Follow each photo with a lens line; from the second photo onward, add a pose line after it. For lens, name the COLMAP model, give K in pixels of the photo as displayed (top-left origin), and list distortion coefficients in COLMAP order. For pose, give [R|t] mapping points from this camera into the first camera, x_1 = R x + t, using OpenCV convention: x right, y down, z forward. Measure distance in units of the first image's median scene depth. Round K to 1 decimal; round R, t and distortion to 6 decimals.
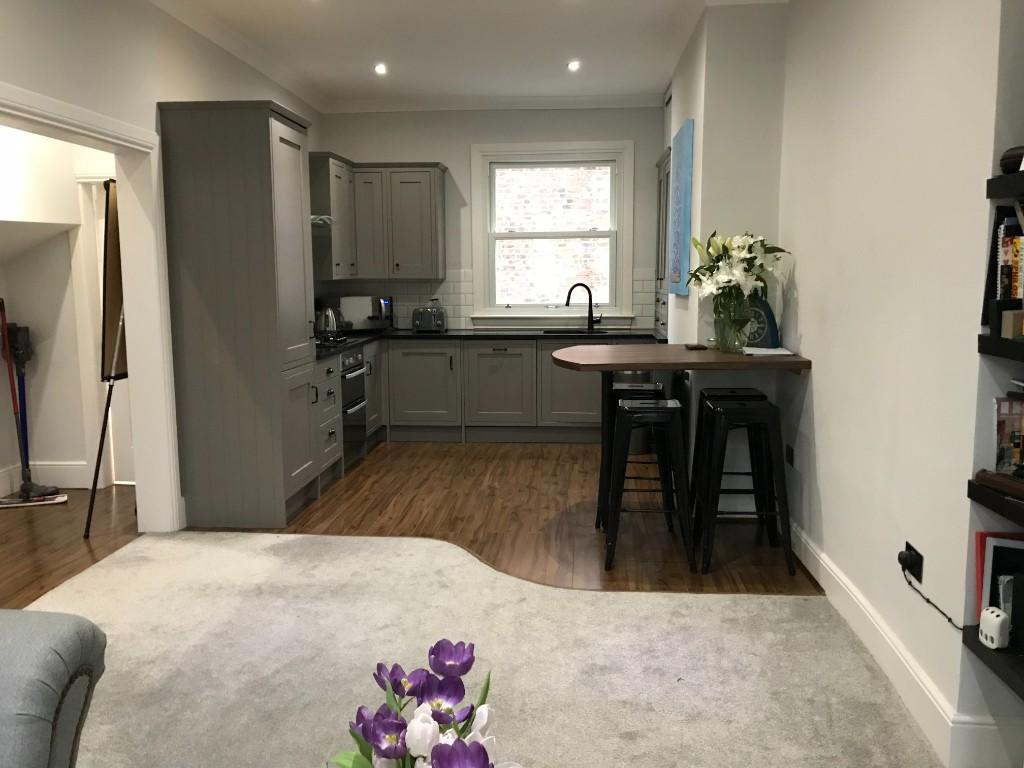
lens RADIAL K [[840.9, 0, 508.7], [0, 840.9, 386.3], [0, 0, 1]] dist [0.019383, -0.009582]
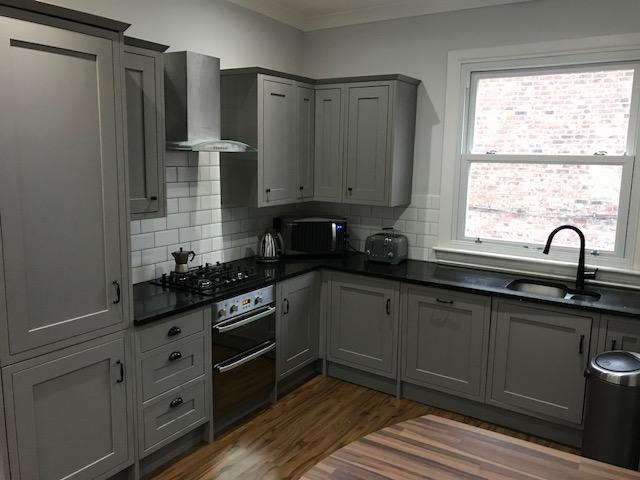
lens RADIAL K [[525.6, 0, 321.3], [0, 525.6, 234.1], [0, 0, 1]] dist [0.019383, -0.009582]
pose [[0.877824, 0.092900, -0.469889, 0.111640], [-0.086600, 0.995626, 0.035060, -0.108756], [0.471091, 0.009916, 0.882029, 0.462953]]
